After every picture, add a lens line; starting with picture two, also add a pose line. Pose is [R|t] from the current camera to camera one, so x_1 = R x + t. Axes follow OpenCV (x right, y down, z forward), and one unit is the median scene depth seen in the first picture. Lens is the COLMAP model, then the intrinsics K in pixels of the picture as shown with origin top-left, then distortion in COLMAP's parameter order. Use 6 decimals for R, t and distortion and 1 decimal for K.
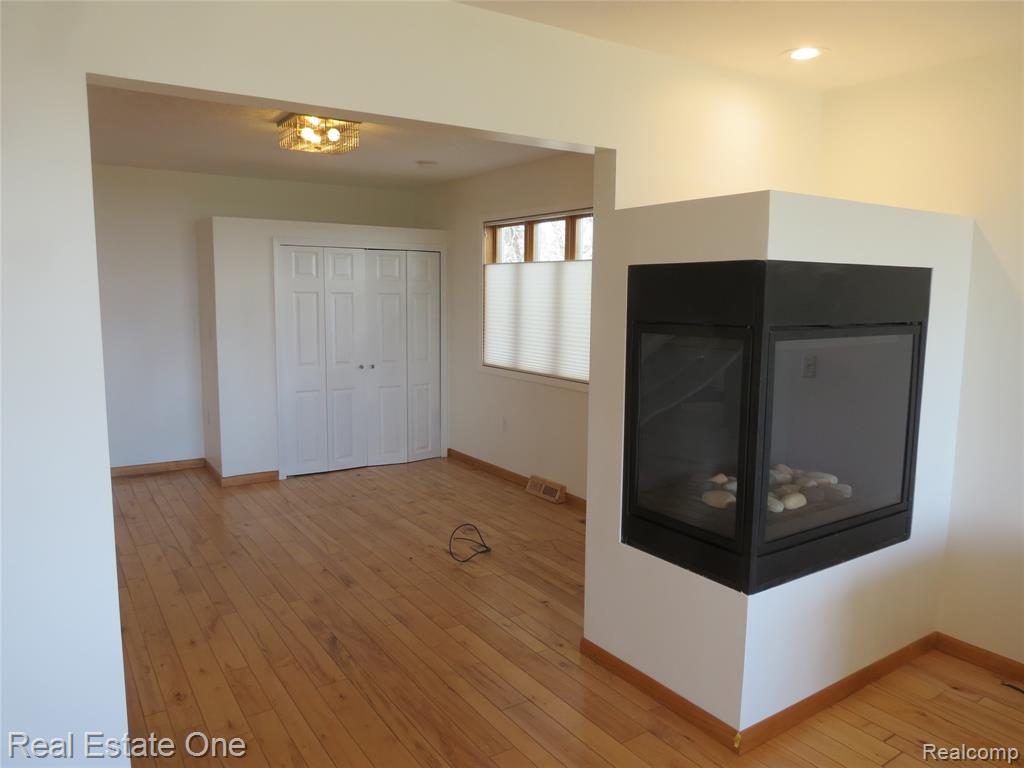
lens RADIAL K [[728.3, 0, 516.0], [0, 728.3, 380.3], [0, 0, 1]] dist [-0.029896, 0.008555]
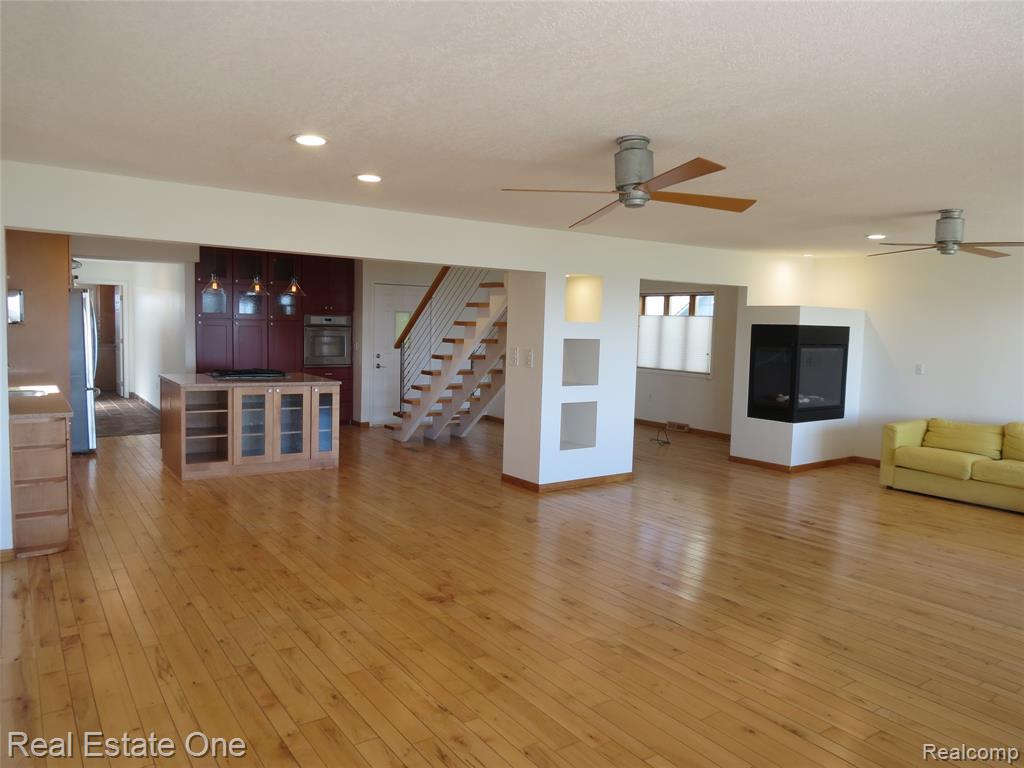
lens RADIAL K [[728.3, 0, 516.0], [0, 728.3, 380.3], [0, 0, 1]] dist [-0.029896, 0.008555]
pose [[0.999668, 0.014608, 0.021242, -0.827636], [-0.013695, 0.999002, -0.042515, 0.203246], [-0.021842, 0.042210, 0.998870, -1.865614]]
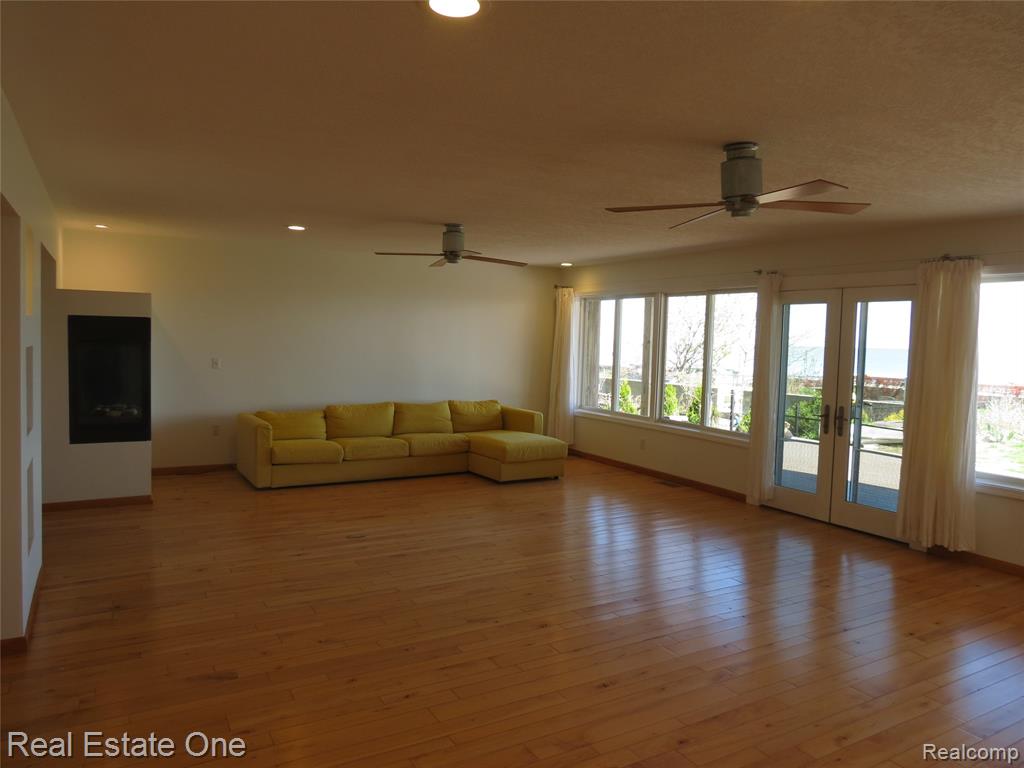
lens RADIAL K [[723.4, 0, 511.7], [0, 723.4, 381.9], [0, 0, 1]] dist [-0.034289, 0.003501]
pose [[0.077451, -0.071569, 0.994424, -1.778287], [0.091002, 0.993764, 0.064434, 0.017563], [-0.992834, 0.085504, 0.083481, -0.426626]]
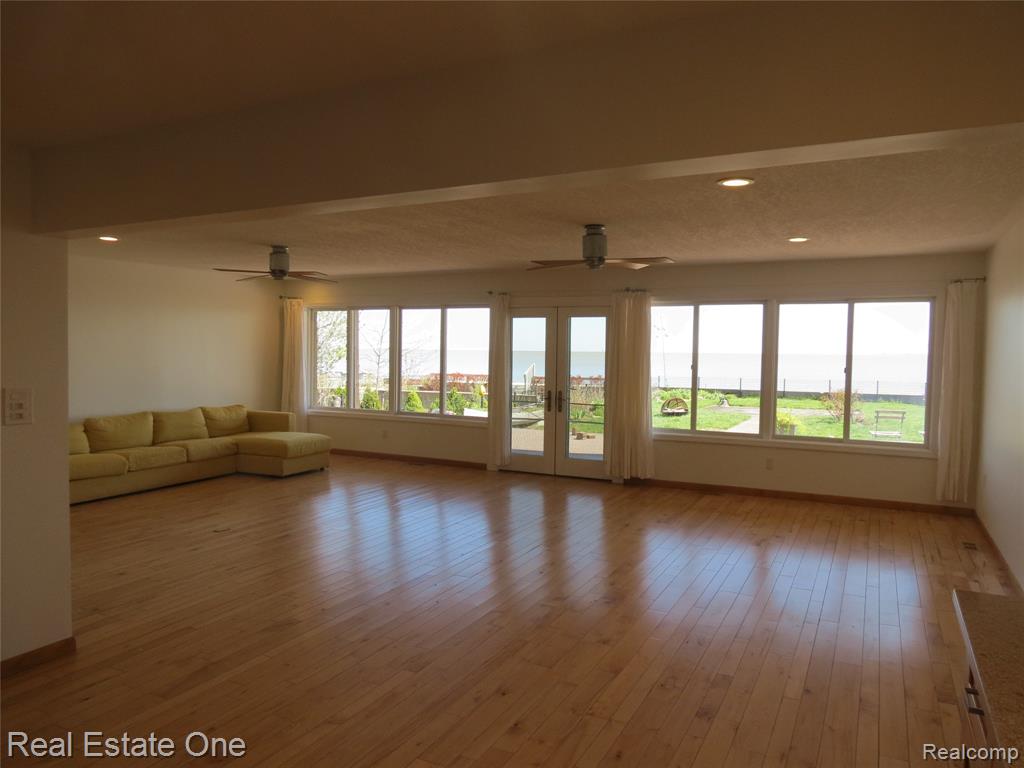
lens RADIAL K [[723.4, 0, 511.7], [0, 723.4, 381.9], [0, 0, 1]] dist [-0.034289, 0.003501]
pose [[-0.482290, -0.057767, 0.874105, -2.124315], [0.083527, 0.990245, 0.111528, -0.072832], [-0.872020, 0.126800, -0.472760, 0.363631]]
